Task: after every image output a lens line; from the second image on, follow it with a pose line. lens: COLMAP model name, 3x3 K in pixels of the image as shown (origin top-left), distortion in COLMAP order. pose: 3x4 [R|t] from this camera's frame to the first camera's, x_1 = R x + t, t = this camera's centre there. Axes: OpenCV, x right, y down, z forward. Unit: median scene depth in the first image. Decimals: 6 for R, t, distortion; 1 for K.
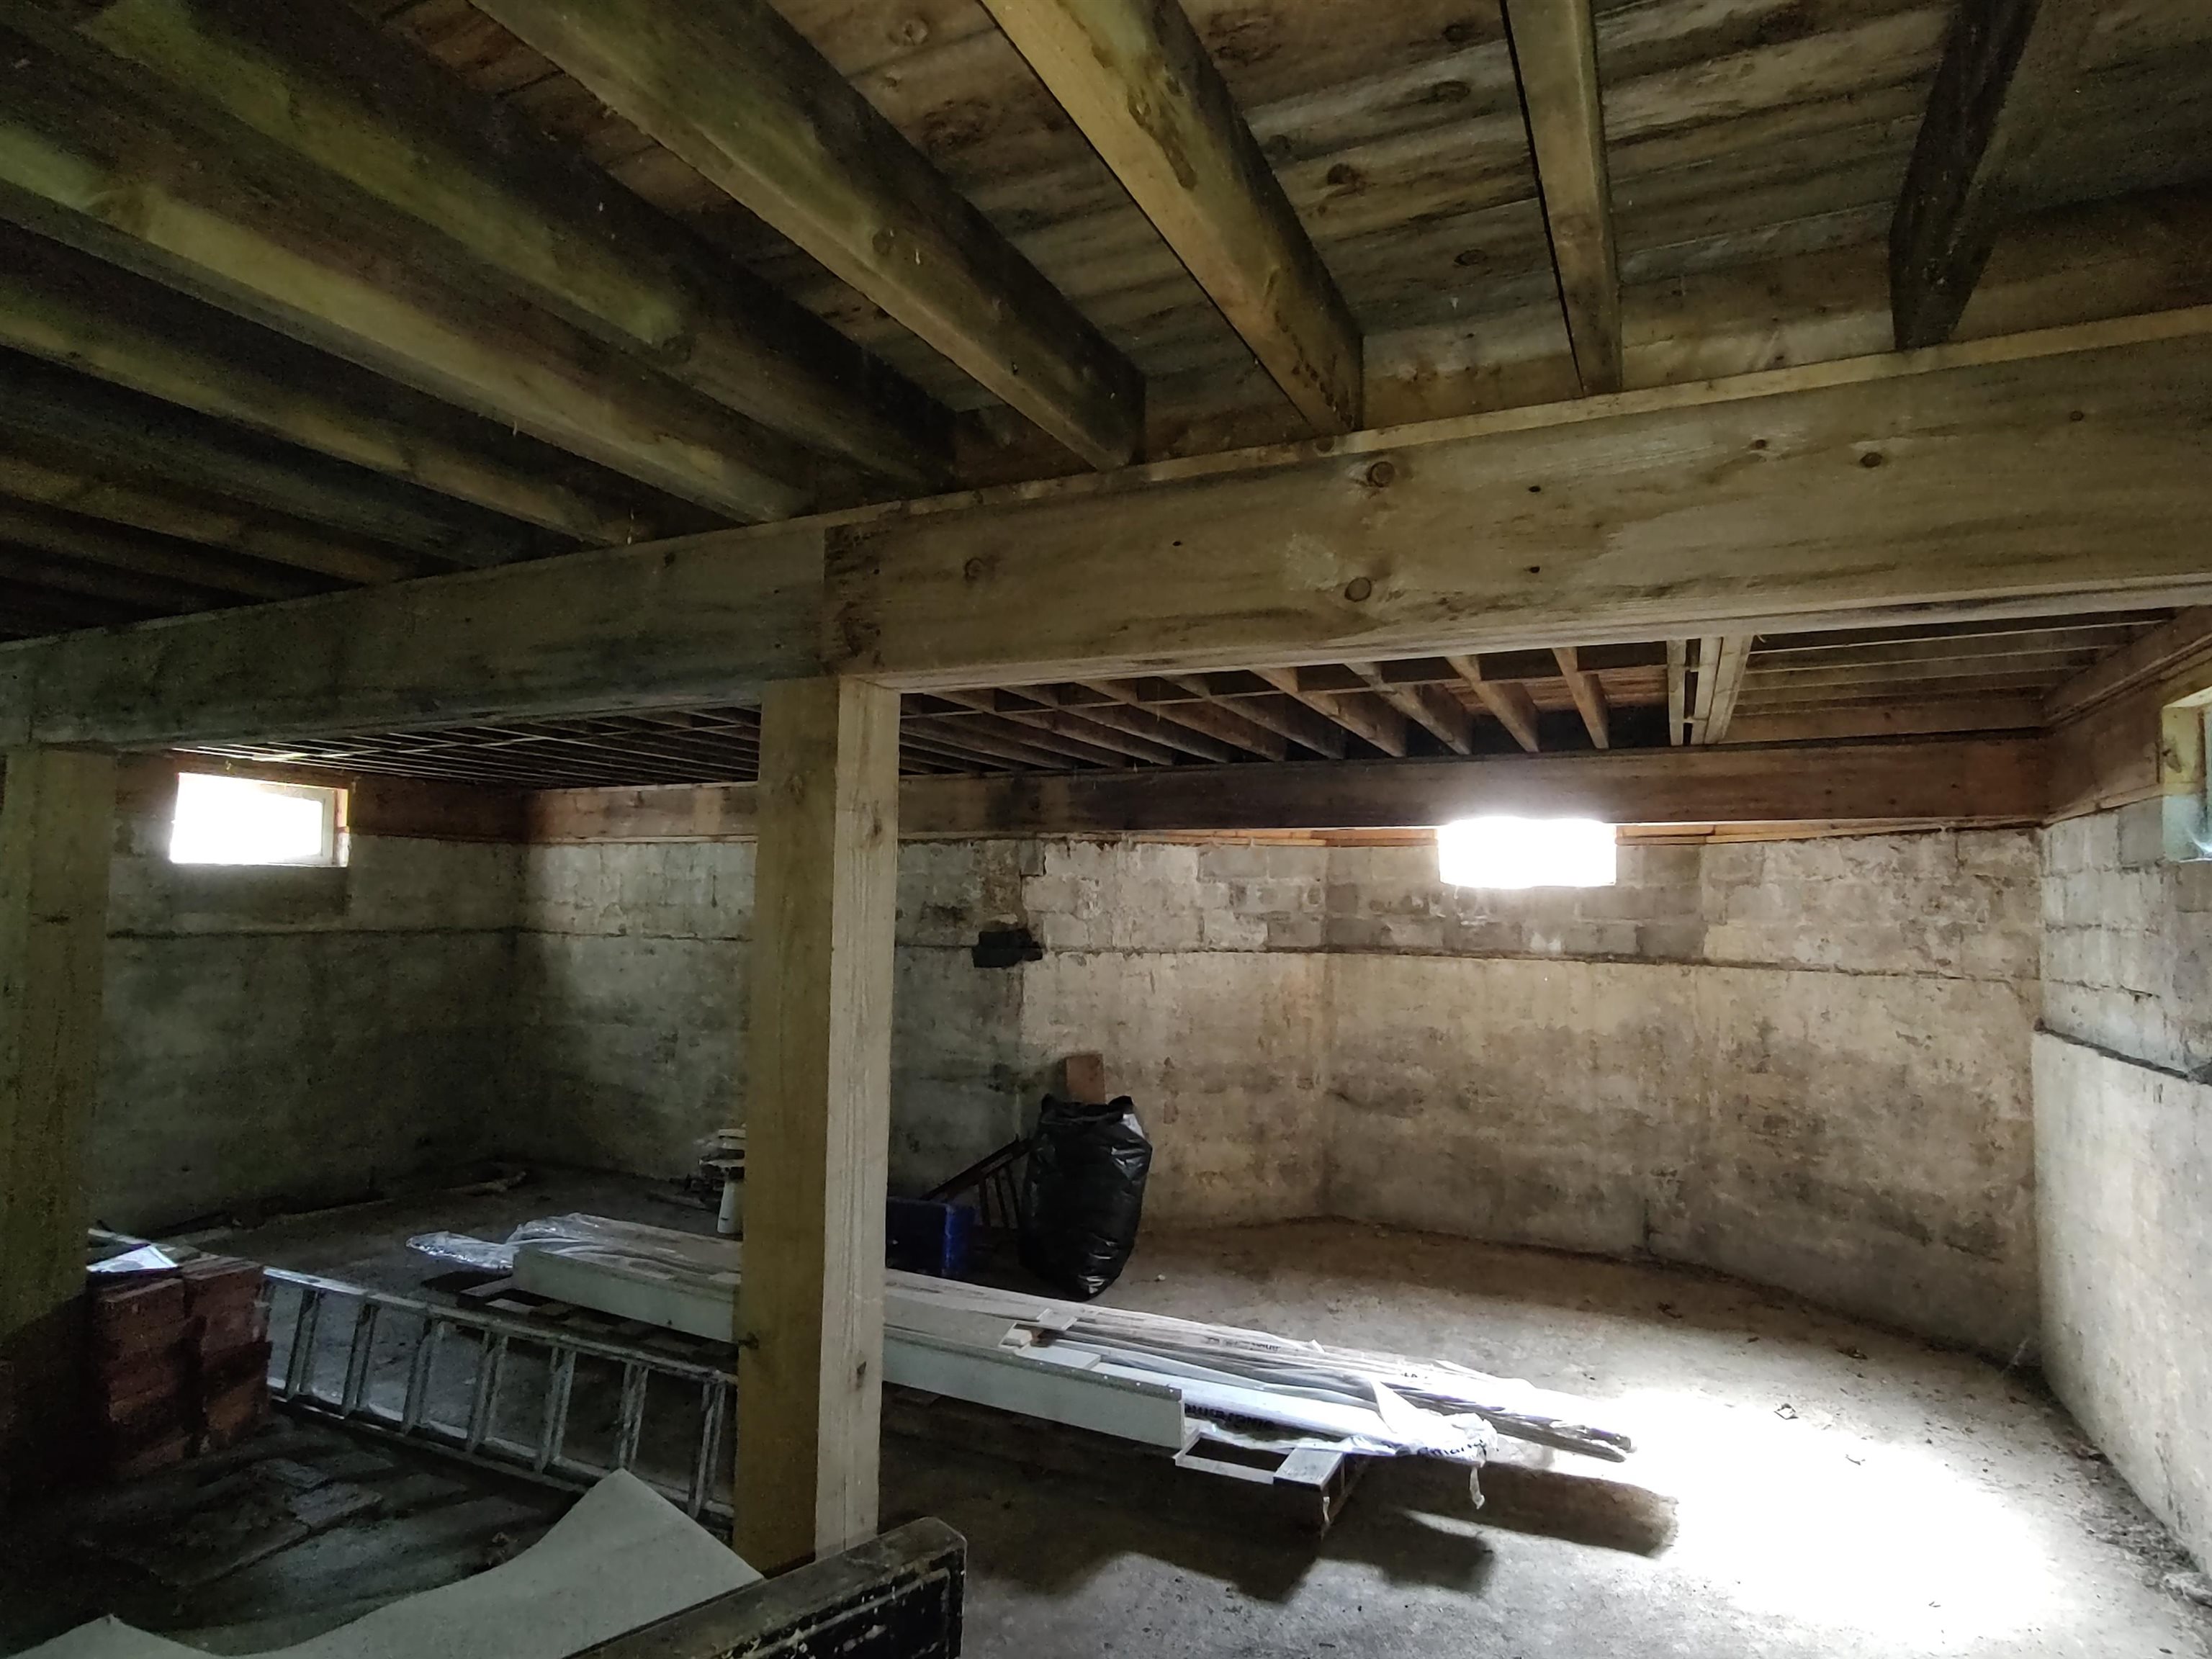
lens RADIAL K [[1210.5, 0, 1103.9], [0, 1210.5, 824.8], [0, 0, 1]] dist [-0.002360, -0.001557]
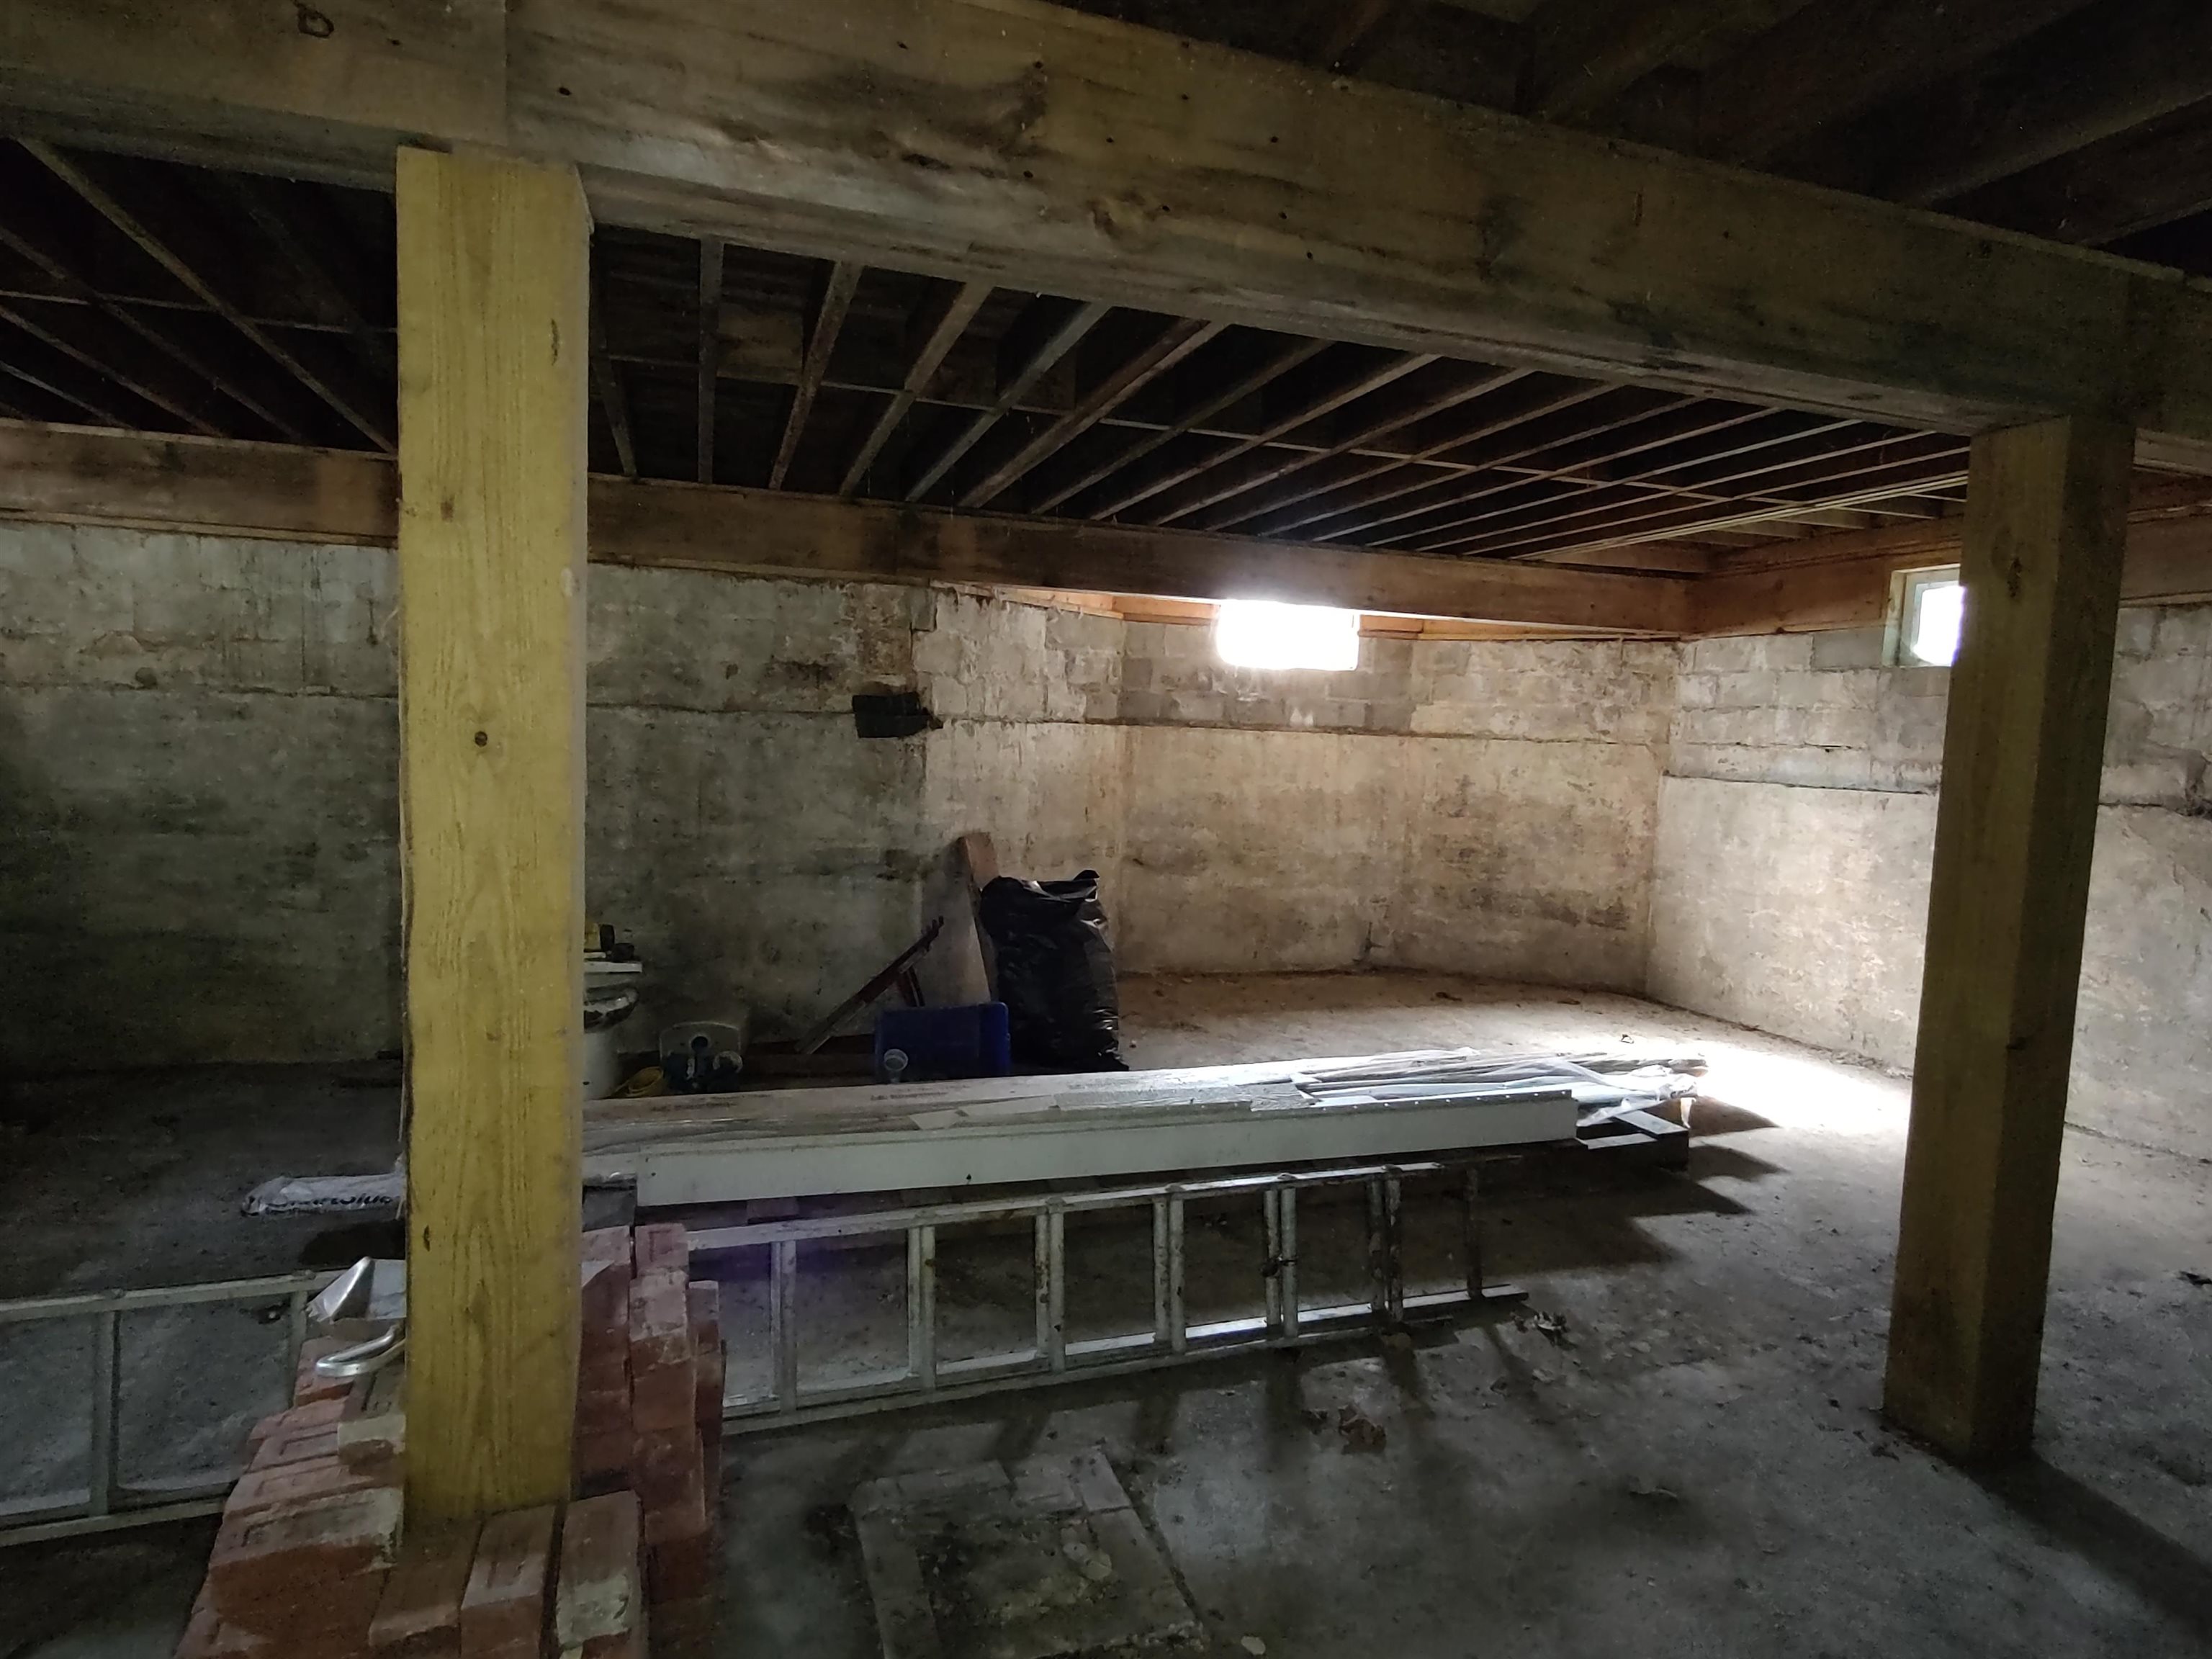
lens RADIAL K [[1210.5, 0, 1107.5], [0, 1210.5, 821.7], [0, 0, 1]] dist [-0.002360, -0.001557]
pose [[0.720244, -0.044324, 0.692303, -0.567203], [-0.072225, 0.987742, 0.138379, 0.048213], [-0.689950, -0.149668, 0.708214, 0.288363]]
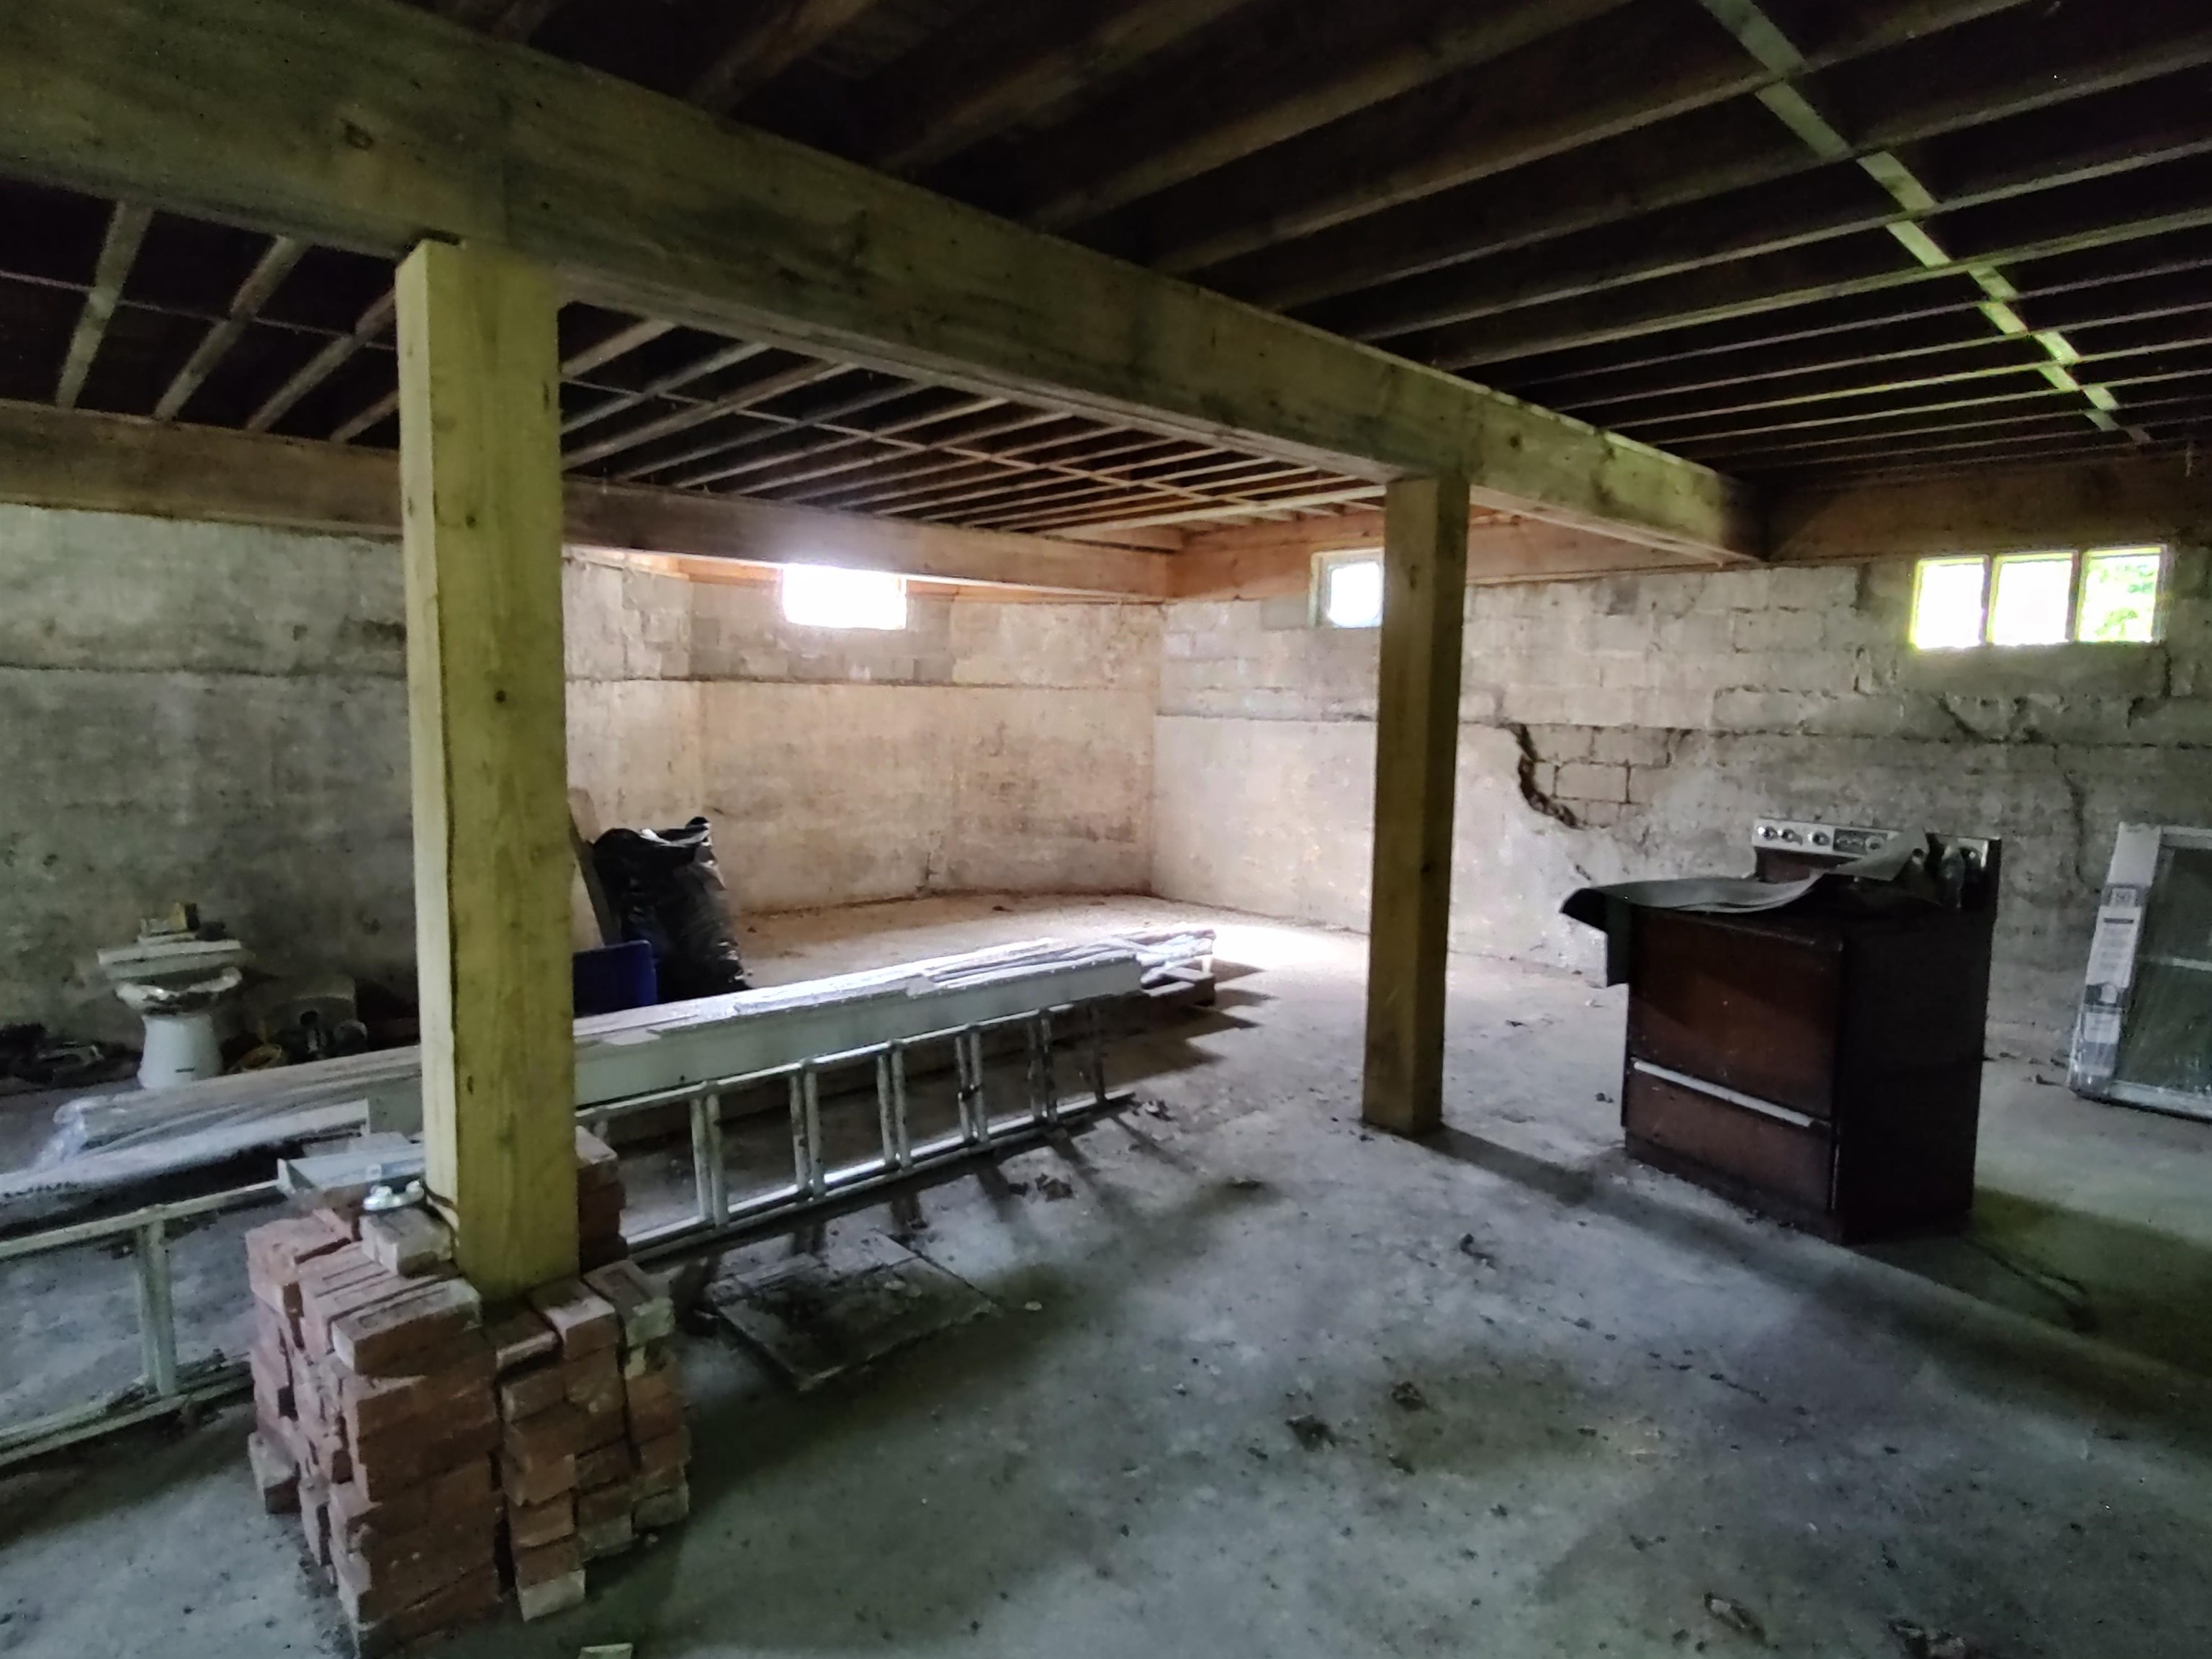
lens RADIAL K [[1210.5, 0, 1098.5], [0, 1210.5, 813.0], [0, 0, 1]] dist [-0.002360, -0.001557]
pose [[0.371299, -0.101742, 0.922922, -0.722526], [-0.072747, 0.987736, 0.138153, 0.049292], [-0.925659, -0.118436, 0.359343, 0.286292]]
